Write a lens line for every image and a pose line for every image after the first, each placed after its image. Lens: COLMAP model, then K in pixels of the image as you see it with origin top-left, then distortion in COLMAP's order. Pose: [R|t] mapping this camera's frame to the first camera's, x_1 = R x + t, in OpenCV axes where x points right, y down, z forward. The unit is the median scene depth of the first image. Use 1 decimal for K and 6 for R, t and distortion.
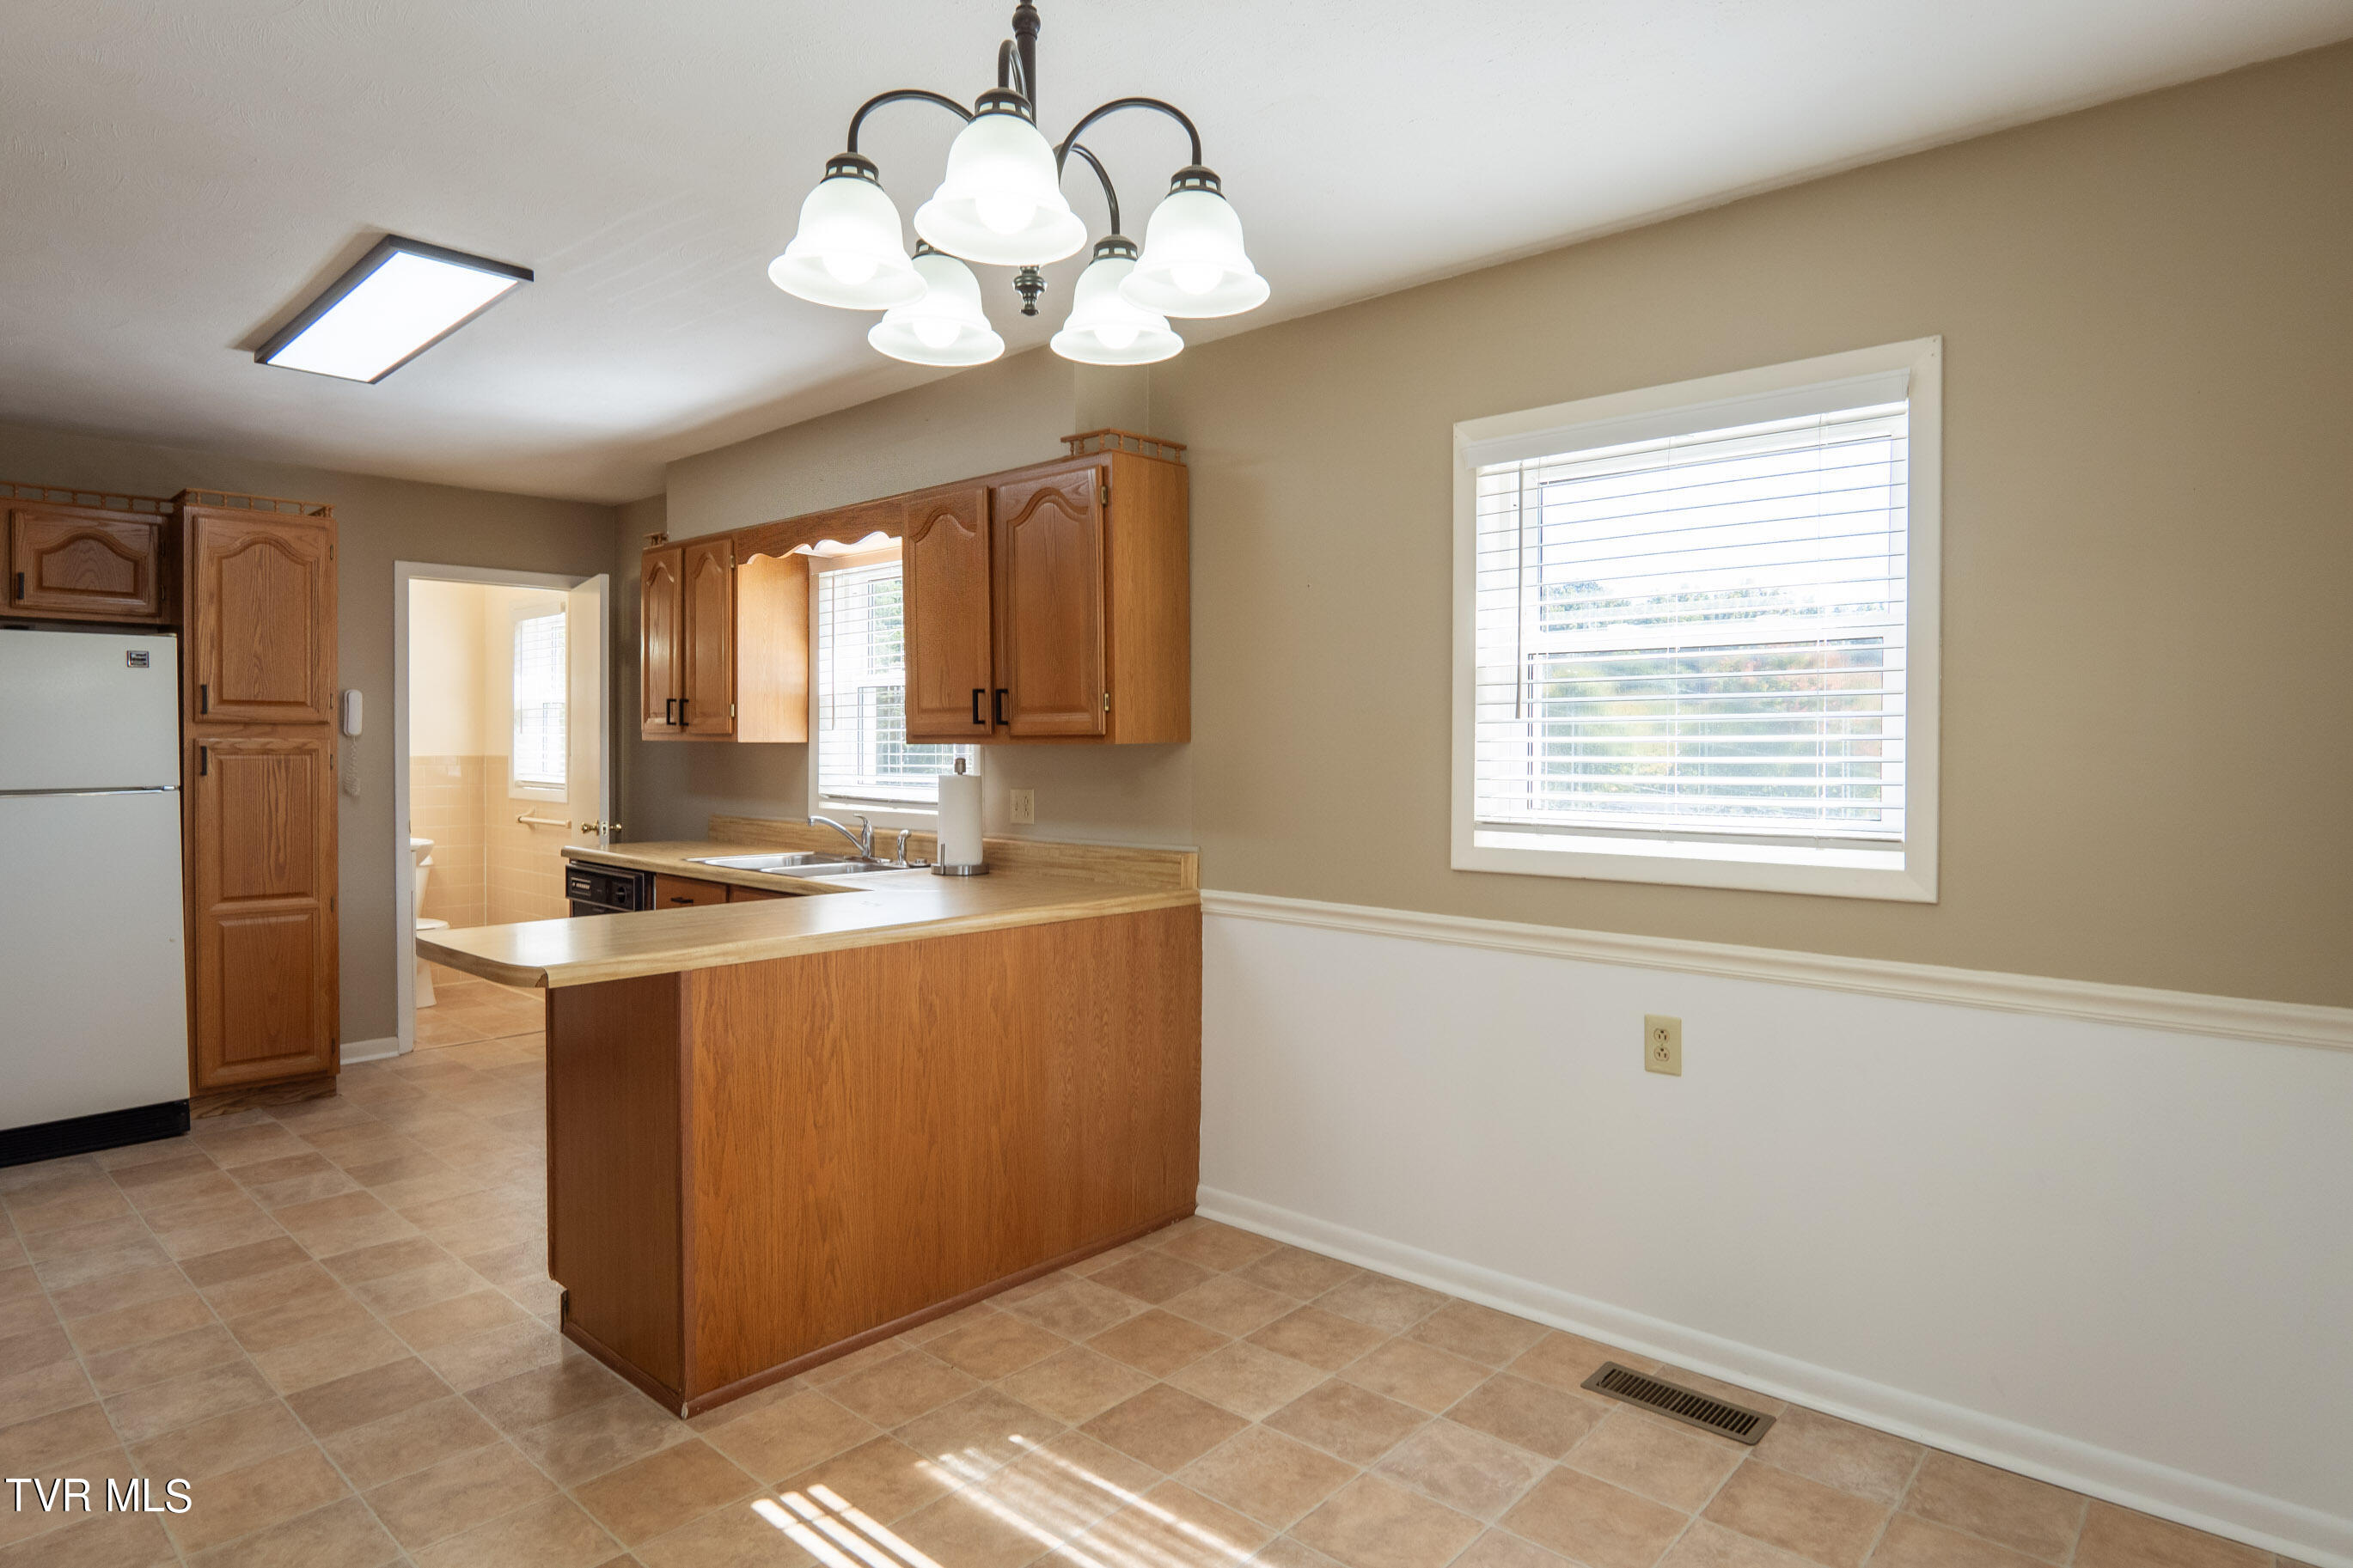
lens RADIAL K [[1277.0, 0, 1188.9], [0, 1277.0, 771.9], [0, 0, 1]] dist [-0.027643, 0.004341]
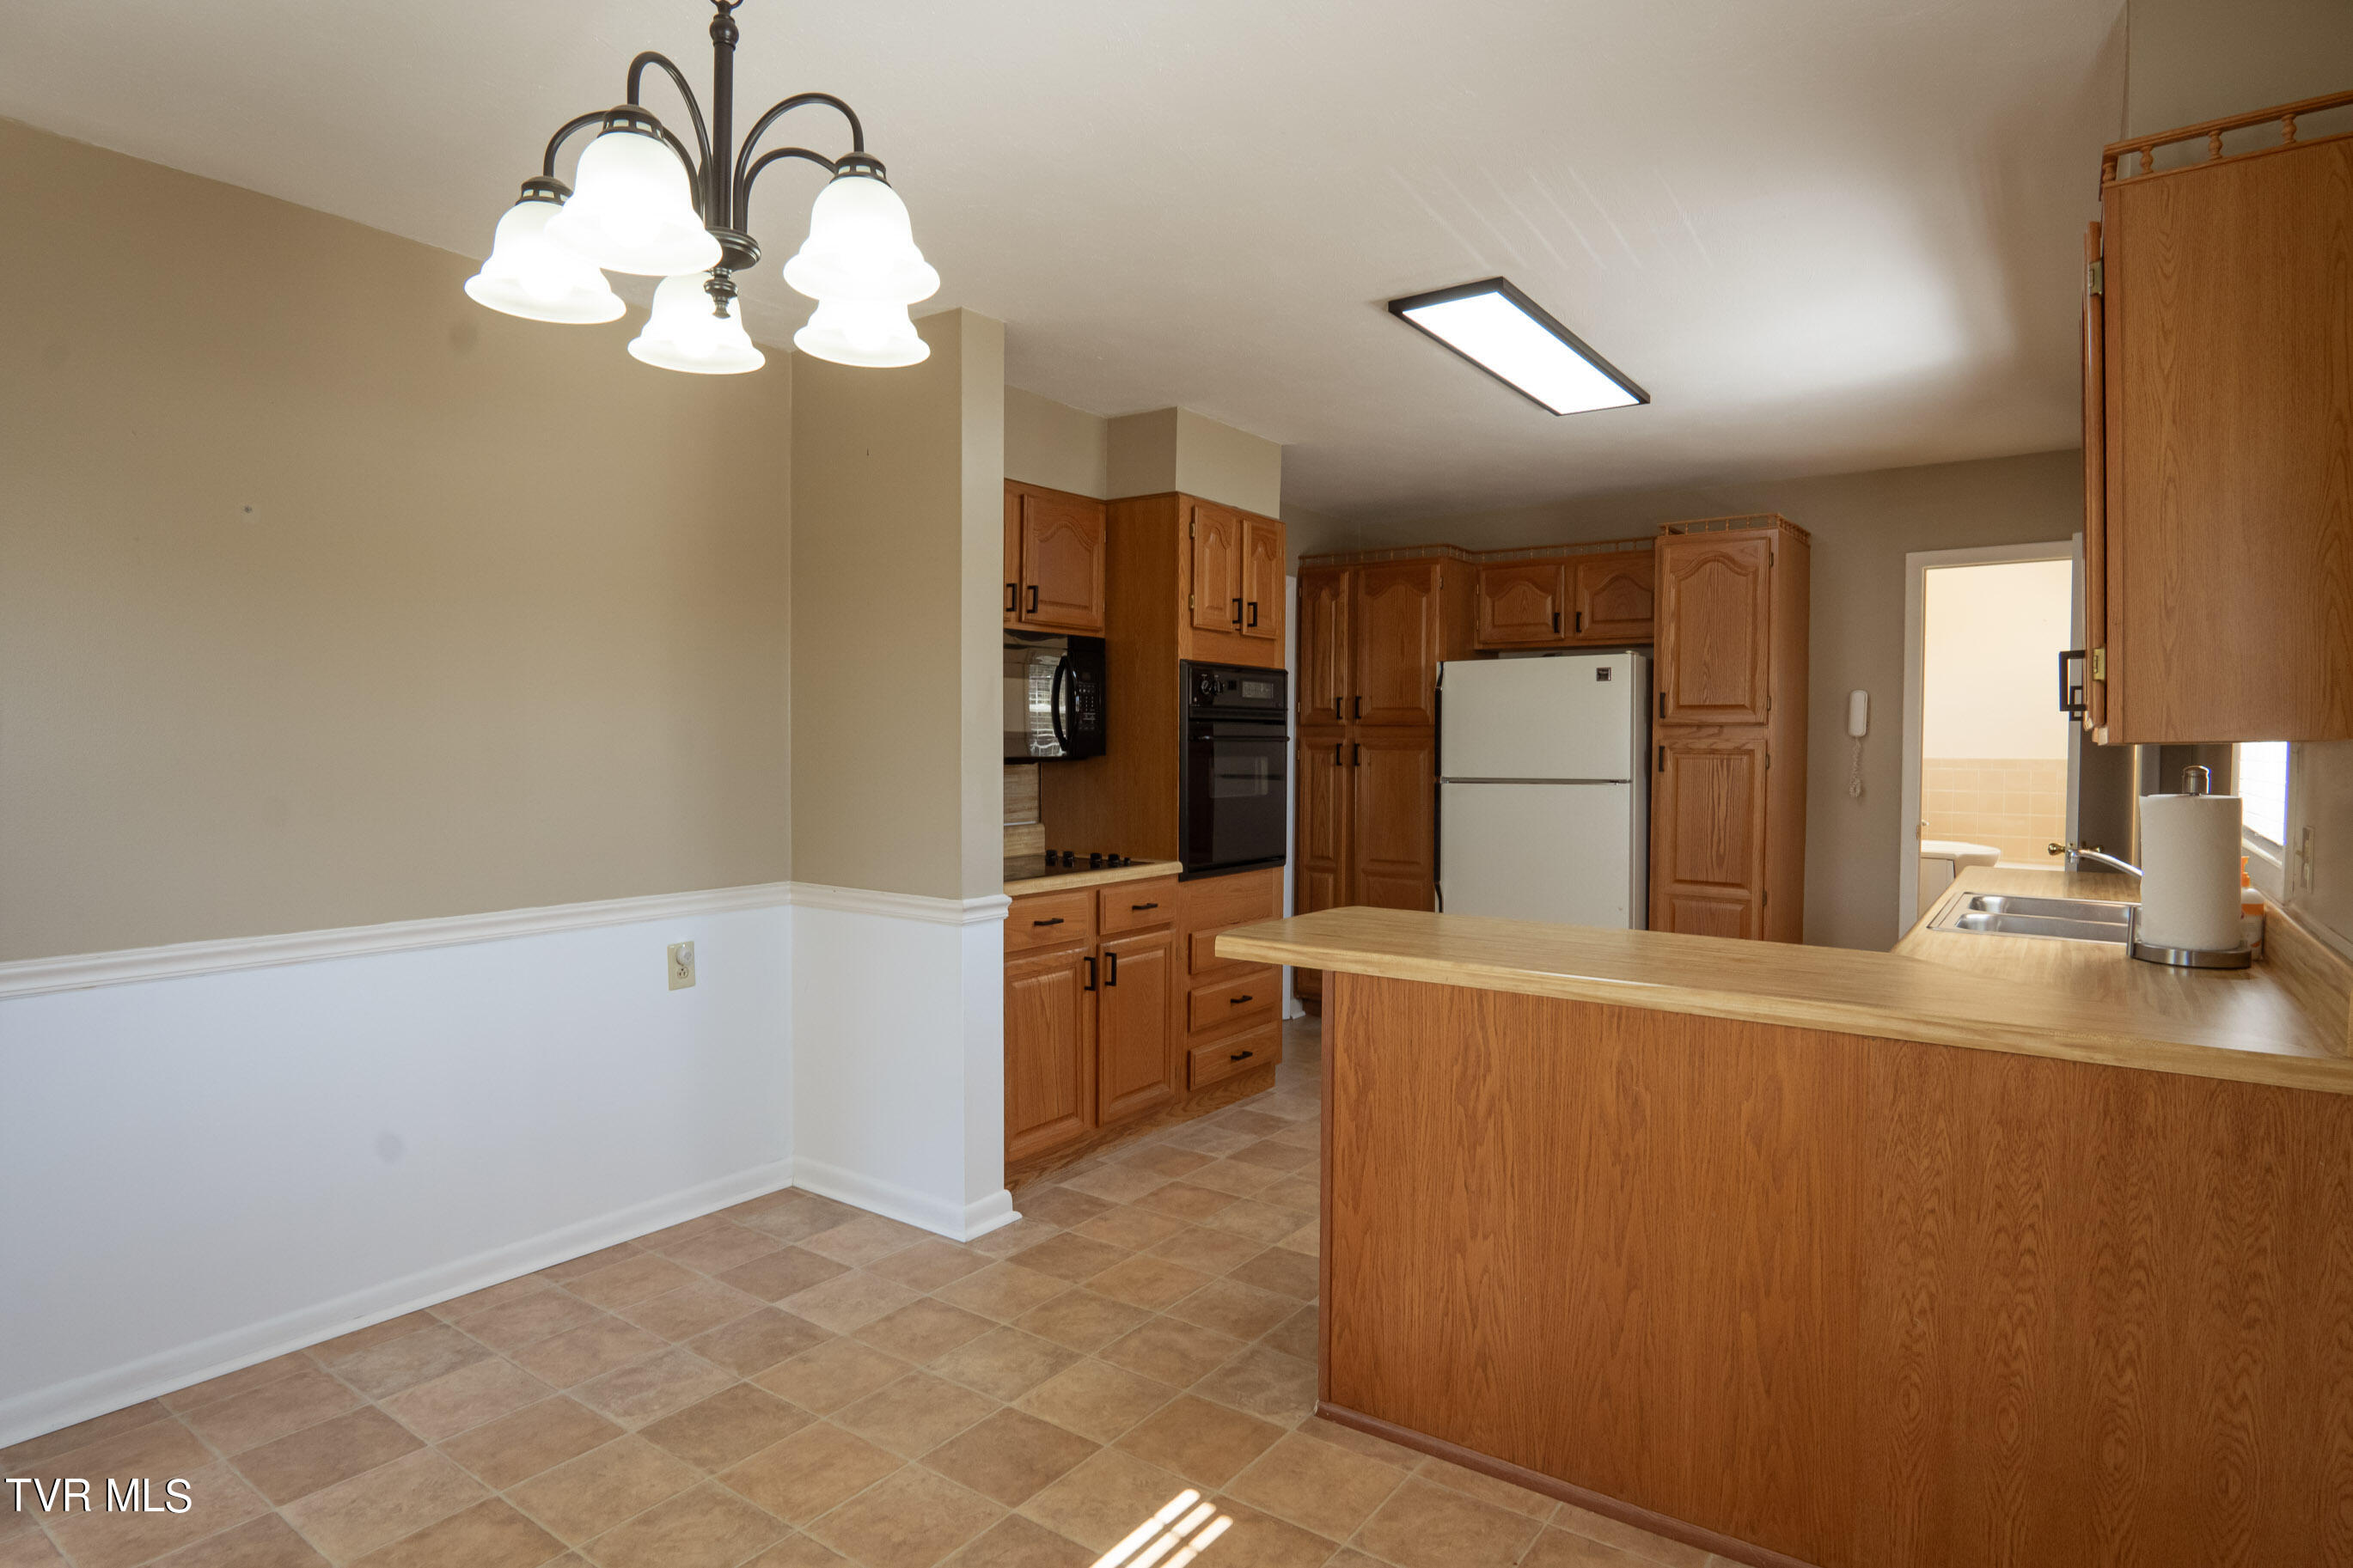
lens RADIAL K [[1277.0, 0, 1183.8], [0, 1277.0, 782.3], [0, 0, 1]] dist [-0.027643, 0.004341]
pose [[0.108041, 0.028910, -0.993726, 0.503357], [-0.023646, 0.999369, 0.026503, -0.012357], [0.993865, 0.020634, 0.108656, 0.677113]]
